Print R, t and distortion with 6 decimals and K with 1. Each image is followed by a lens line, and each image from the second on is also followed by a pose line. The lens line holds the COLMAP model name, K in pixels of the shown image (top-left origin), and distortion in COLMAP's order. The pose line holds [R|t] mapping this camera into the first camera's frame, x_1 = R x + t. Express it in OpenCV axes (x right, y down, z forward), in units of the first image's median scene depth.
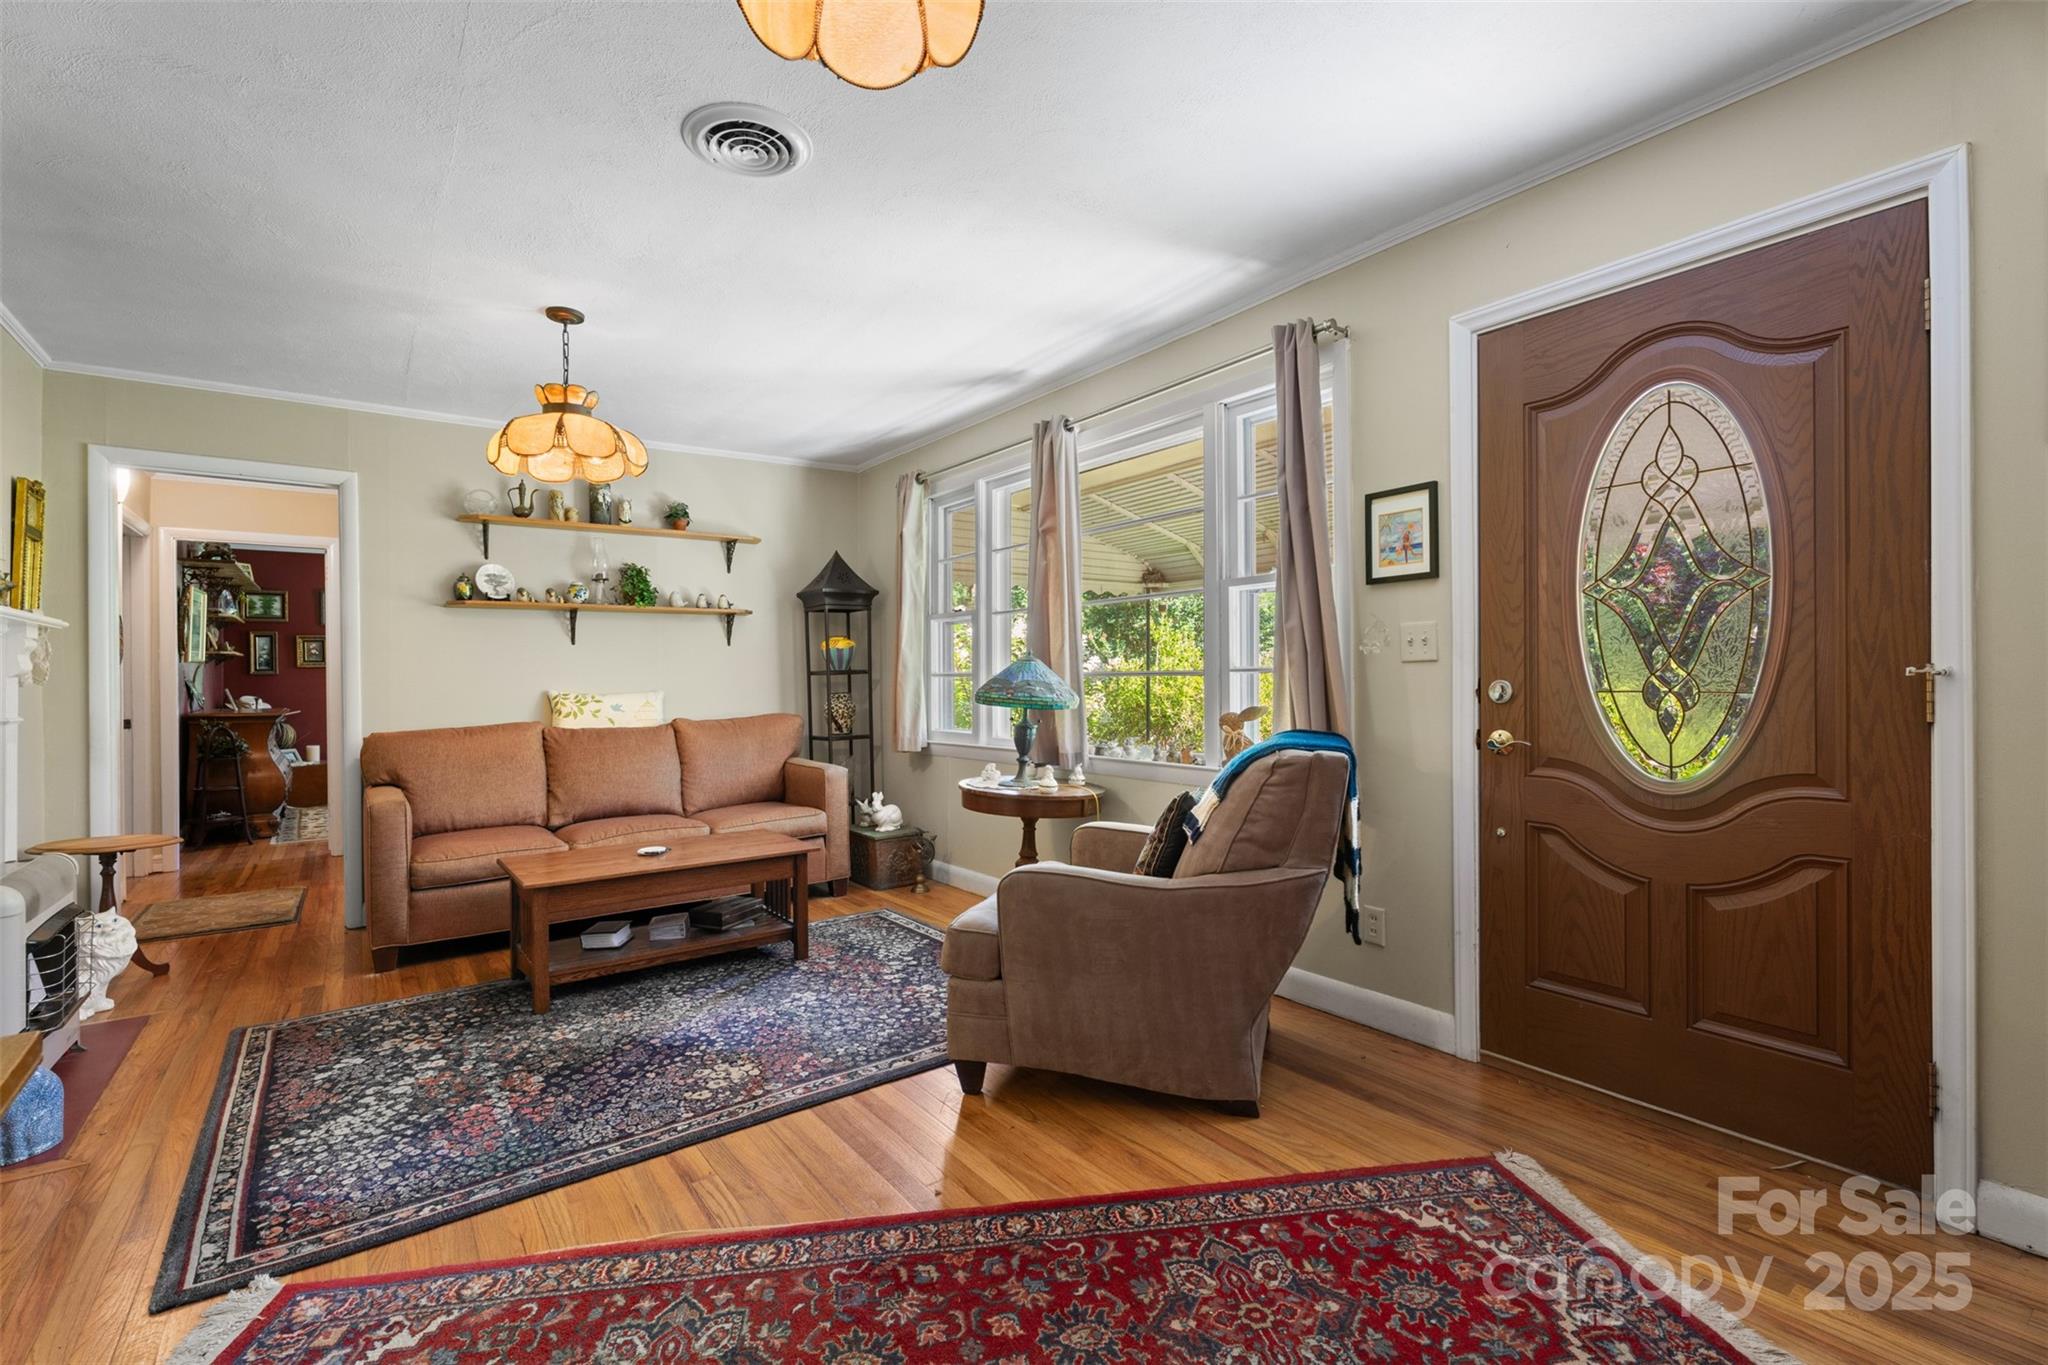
lens RADIAL K [[915.5, 0, 1018.7], [0, 915.5, 660.6], [0, 0, 1]] dist [-0.001105, -0.000437]
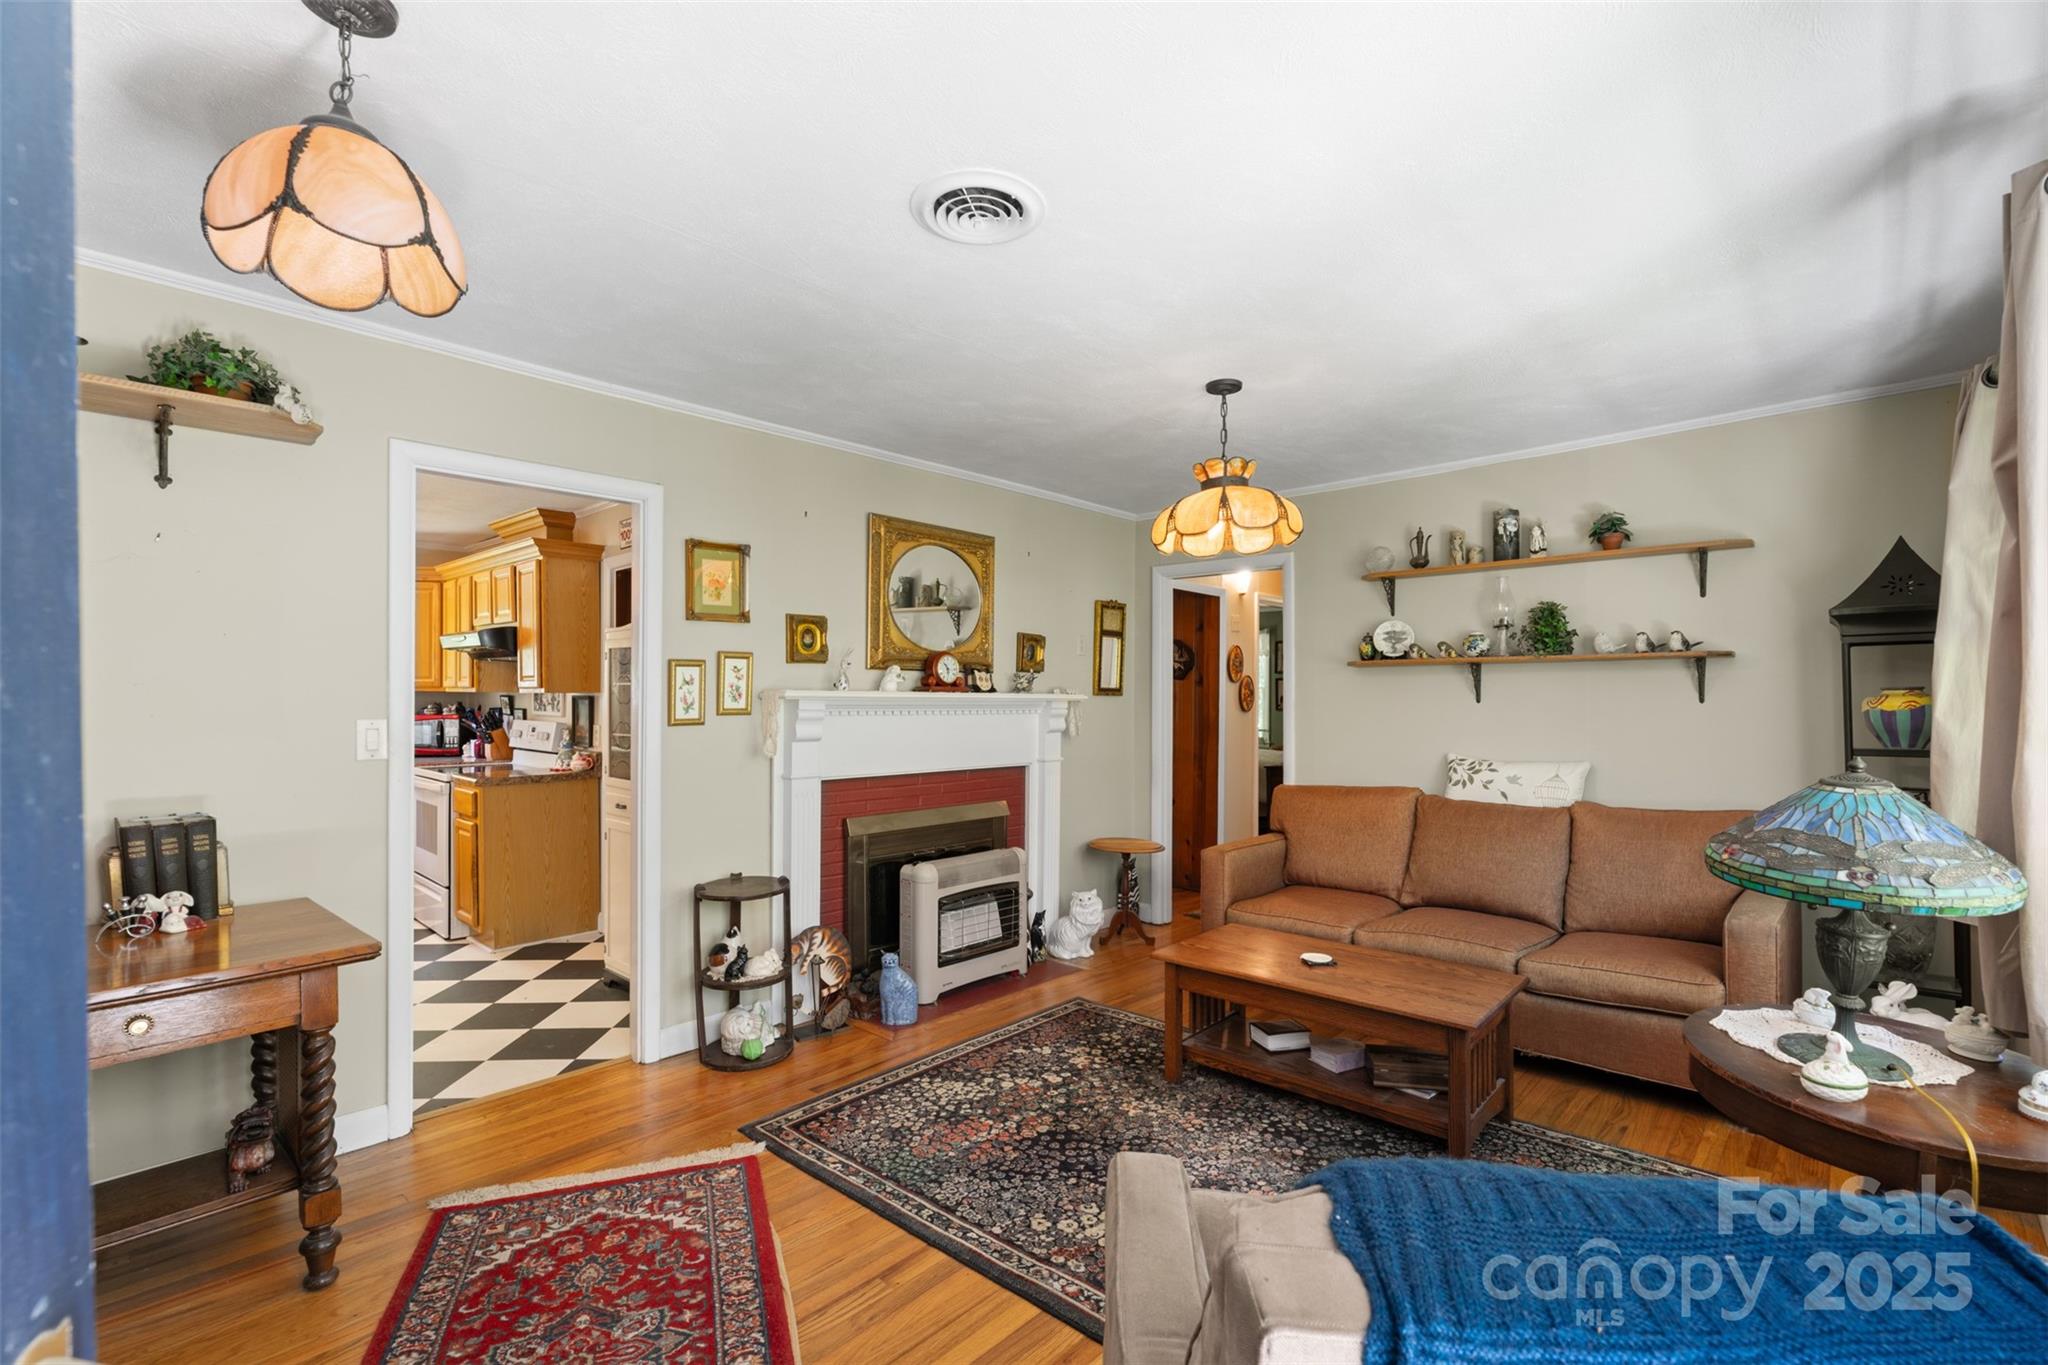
lens RADIAL K [[906.5, 0, 1024.0], [0, 906.5, 682.5], [0, 0, 1]] dist [-0.000108, -0.000128]
pose [[0.188646, -0.008811, -0.982006, 0.454096], [0.015415, 0.999863, -0.006010, -0.061231], [0.981924, -0.014004, 0.188756, 0.649391]]
